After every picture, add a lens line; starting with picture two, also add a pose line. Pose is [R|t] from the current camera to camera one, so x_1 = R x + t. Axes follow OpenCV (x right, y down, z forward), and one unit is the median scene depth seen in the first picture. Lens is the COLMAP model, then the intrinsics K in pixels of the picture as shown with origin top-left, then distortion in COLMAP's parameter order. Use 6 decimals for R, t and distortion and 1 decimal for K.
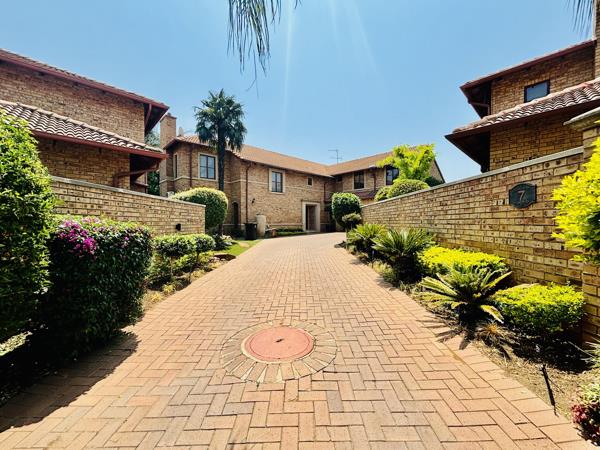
lens RADIAL K [[239.6, 0, 298.6], [0, 239.6, 225.3], [0, 0, 1]] dist [0.001385, 0.000109]
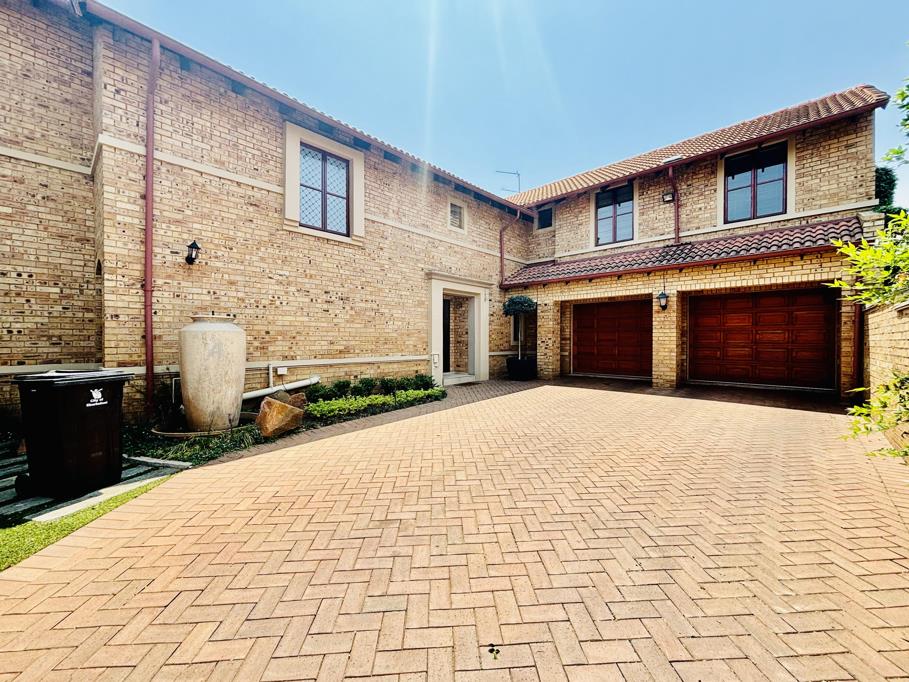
lens RADIAL K [[363.0, 0, 452.4], [0, 363.0, 341.5], [0, 0, 1]] dist [0.001385, 0.000109]
pose [[0.998587, 0.000902, 0.053130, 0.025221], [-0.000467, 0.999966, -0.008201, -0.028000], [-0.053136, 0.008165, 0.998554, 0.779447]]
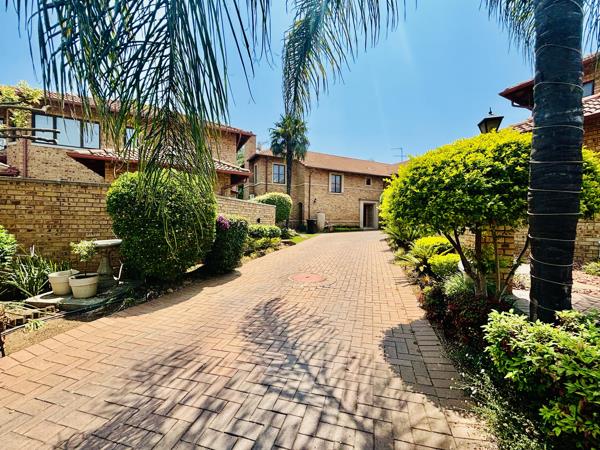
lens RADIAL K [[239.6, 0, 298.6], [0, 239.6, 225.3], [0, 0, 1]] dist [0.001385, 0.000109]
pose [[0.959301, 0.016892, -0.281881, 0.078841], [-0.014869, 0.999846, 0.009313, 0.009016], [0.281994, -0.004743, 0.959404, -0.177924]]
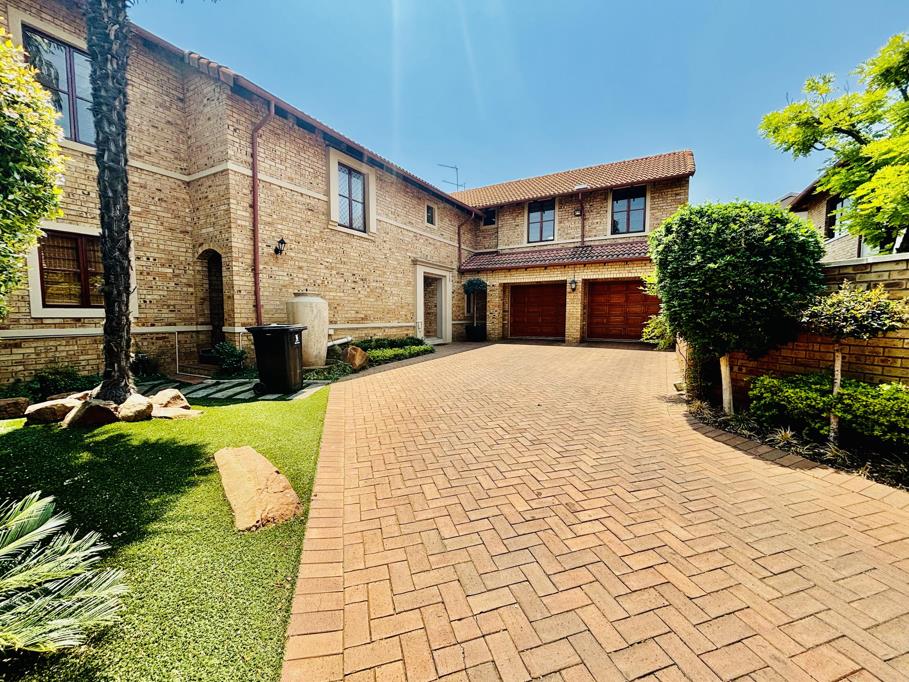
lens RADIAL K [[363.0, 0, 452.4], [0, 363.0, 341.5], [0, 0, 1]] dist [0.001385, 0.000109]
pose [[0.959008, -0.018132, 0.282798, -0.131878], [0.001453, 0.998252, 0.059078, -0.015613], [-0.283375, -0.056246, 0.957358, 0.586373]]
